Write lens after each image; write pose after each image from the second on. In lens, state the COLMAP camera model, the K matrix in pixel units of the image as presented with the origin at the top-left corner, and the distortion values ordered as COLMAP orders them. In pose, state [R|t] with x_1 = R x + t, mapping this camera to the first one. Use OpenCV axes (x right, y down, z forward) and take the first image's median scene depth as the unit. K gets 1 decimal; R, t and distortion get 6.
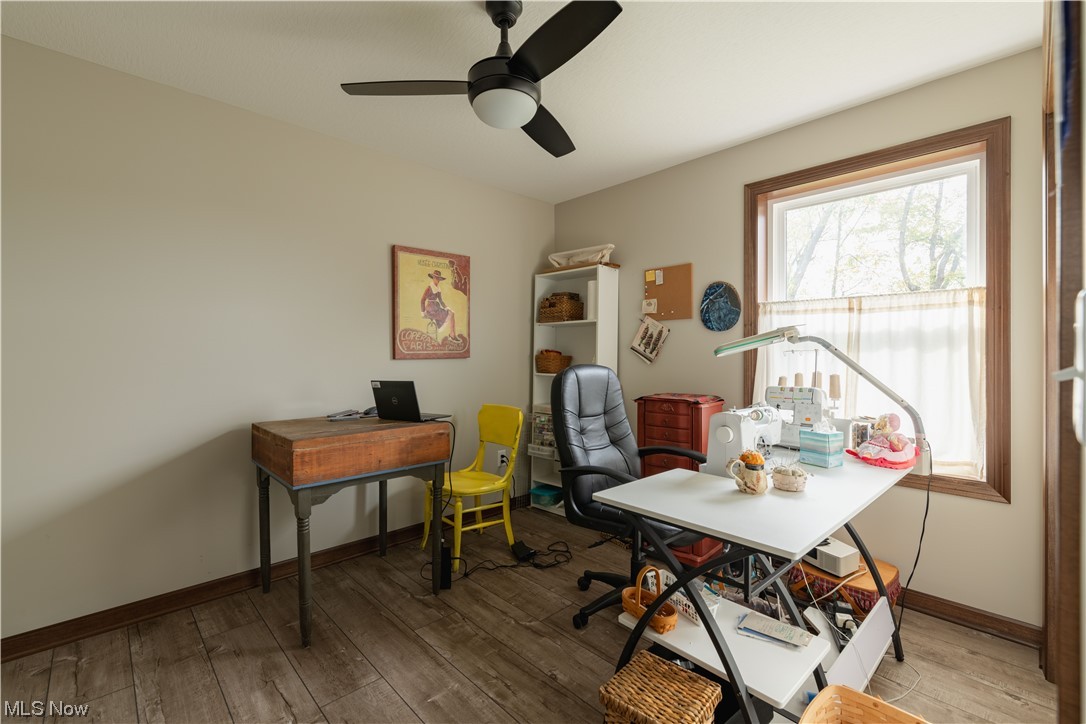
lens RADIAL K [[470.1, 0, 541.2], [0, 470.1, 356.2], [0, 0, 1]] dist [0.003076, -0.000145]
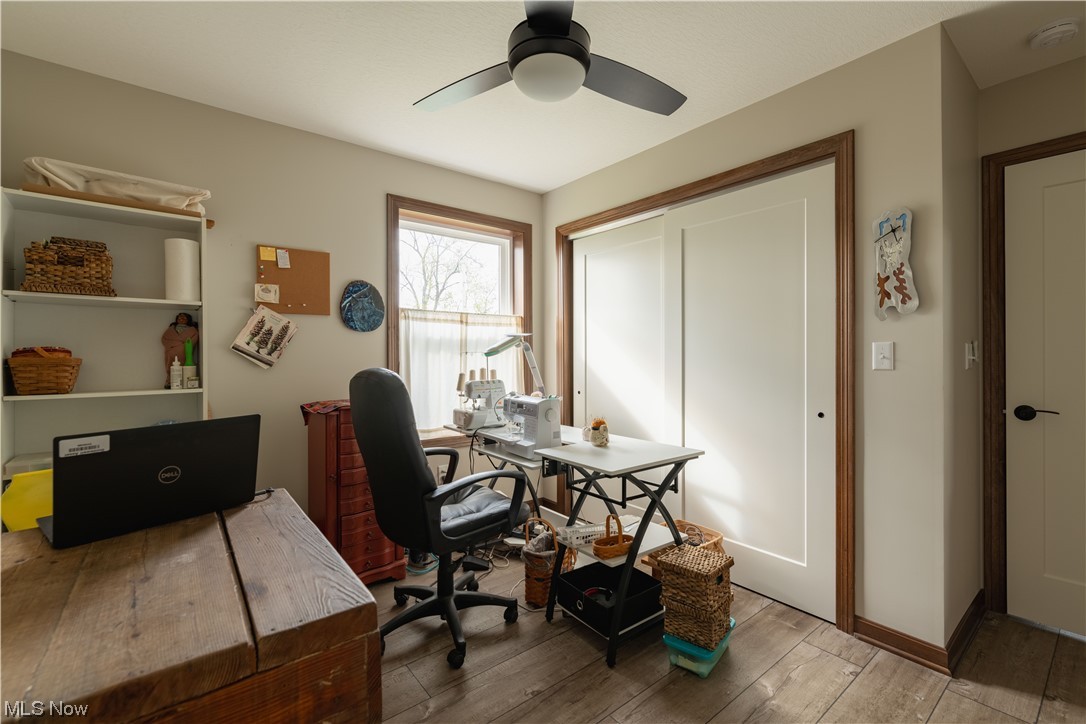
lens RADIAL K [[470.1, 0, 542.4], [0, 470.1, 358.2], [0, 0, 1]] dist [0.003076, -0.000145]
pose [[0.077543, -0.008827, 0.996950, -0.513774], [0.007980, 0.999934, 0.008232, -0.003096], [-0.996957, 0.007317, 0.077608, 0.507368]]
